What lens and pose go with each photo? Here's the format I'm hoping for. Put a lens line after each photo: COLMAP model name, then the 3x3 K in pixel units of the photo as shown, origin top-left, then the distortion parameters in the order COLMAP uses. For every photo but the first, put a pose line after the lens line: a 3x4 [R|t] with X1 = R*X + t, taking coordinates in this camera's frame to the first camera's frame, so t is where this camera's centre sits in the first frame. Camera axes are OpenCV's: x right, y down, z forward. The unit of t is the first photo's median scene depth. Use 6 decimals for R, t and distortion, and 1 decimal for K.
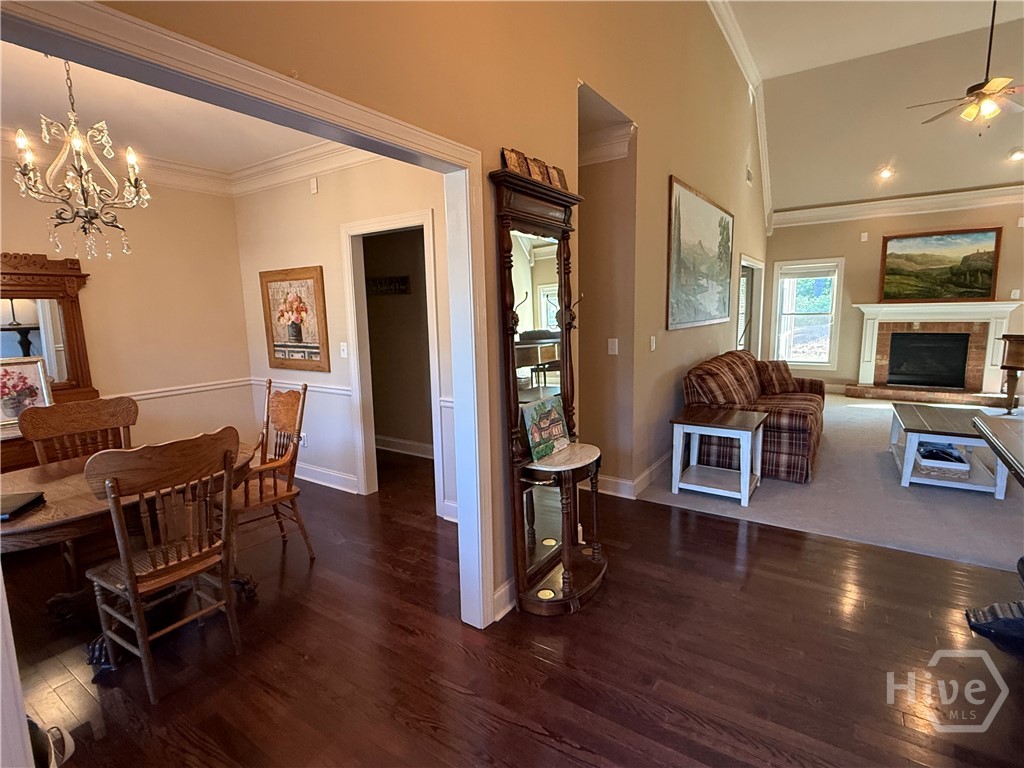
lens RADIAL K [[509.1, 0, 512.0], [0, 509.1, 384.0], [0, 0, 1]] dist [0.001299, -0.000120]
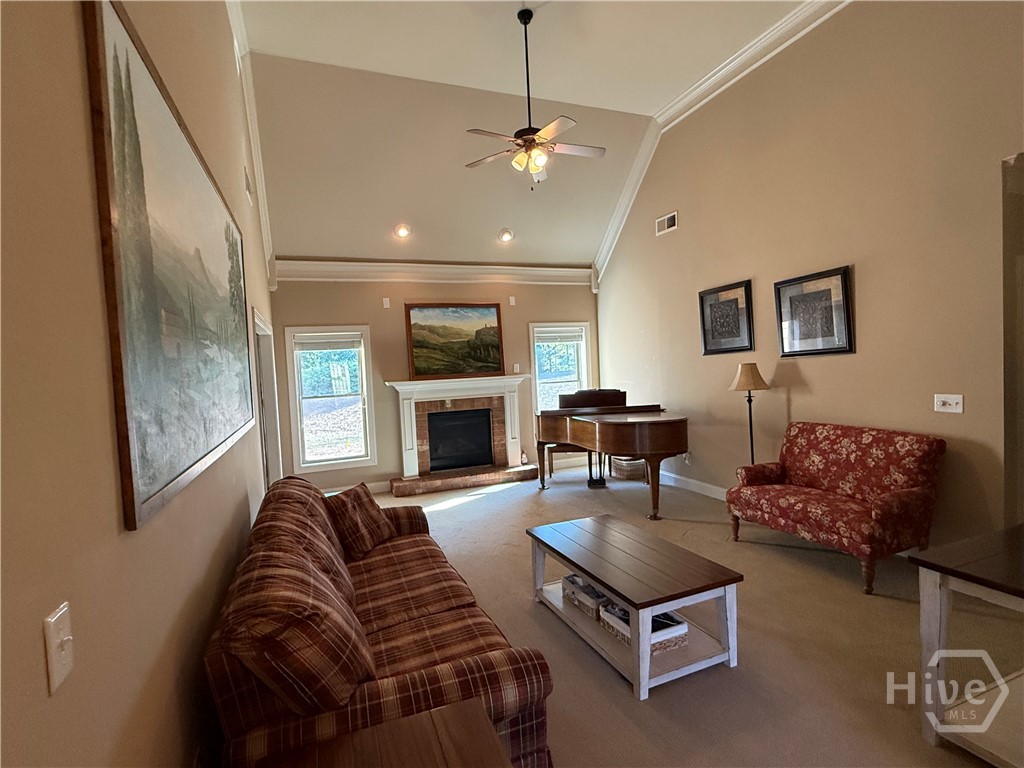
lens RADIAL K [[509.1, 0, 512.0], [0, 509.1, 384.0], [0, 0, 1]] dist [0.001299, -0.000120]
pose [[0.567263, -0.038159, 0.822652, 0.201150], [0.153155, 0.986388, -0.059854, -0.132731], [-0.809170, 0.159947, 0.565386, 0.674446]]
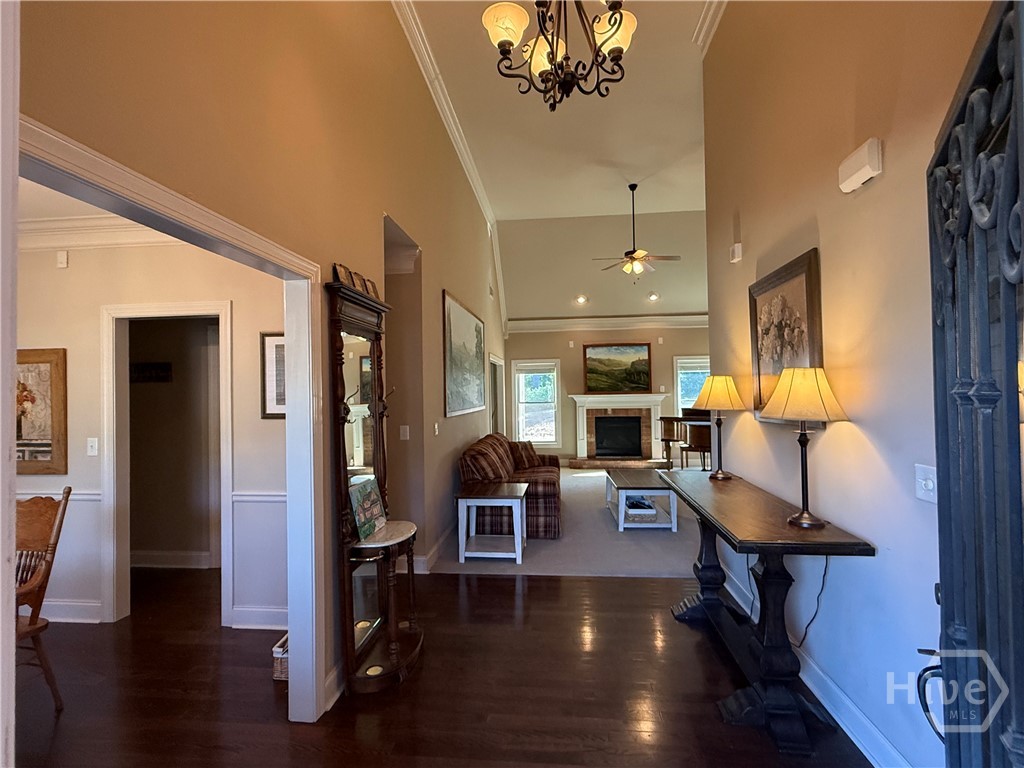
lens RADIAL K [[509.1, 0, 512.0], [0, 509.1, 384.0], [0, 0, 1]] dist [0.001299, -0.000120]
pose [[0.880252, 0.015851, 0.474242, -0.108504], [0.065516, 0.985810, -0.154554, 0.007340], [-0.469962, 0.167117, 0.866722, -0.078241]]
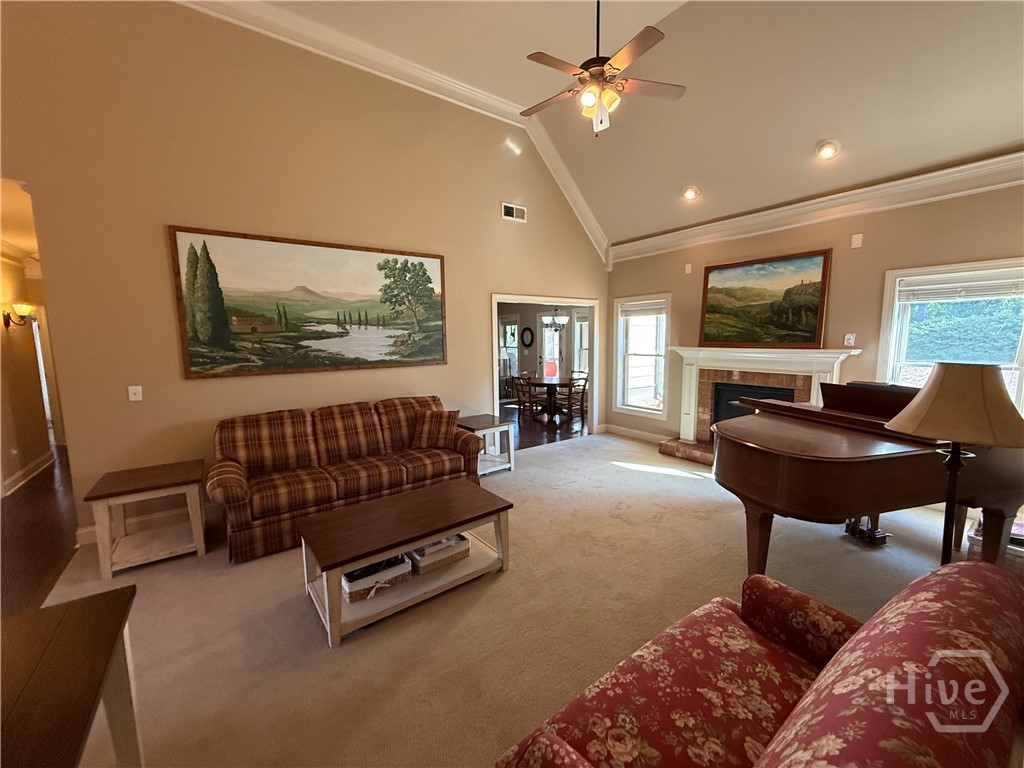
lens RADIAL K [[407.5, 0, 512.0], [0, 407.5, 384.0], [0, 0, 1]] dist [0.000135, 0.000369]
pose [[0.938765, 0.051450, -0.340694, 1.166628], [-0.058667, 0.998218, -0.010907, -0.123934], [0.339526, 0.030227, 0.940111, 0.459227]]
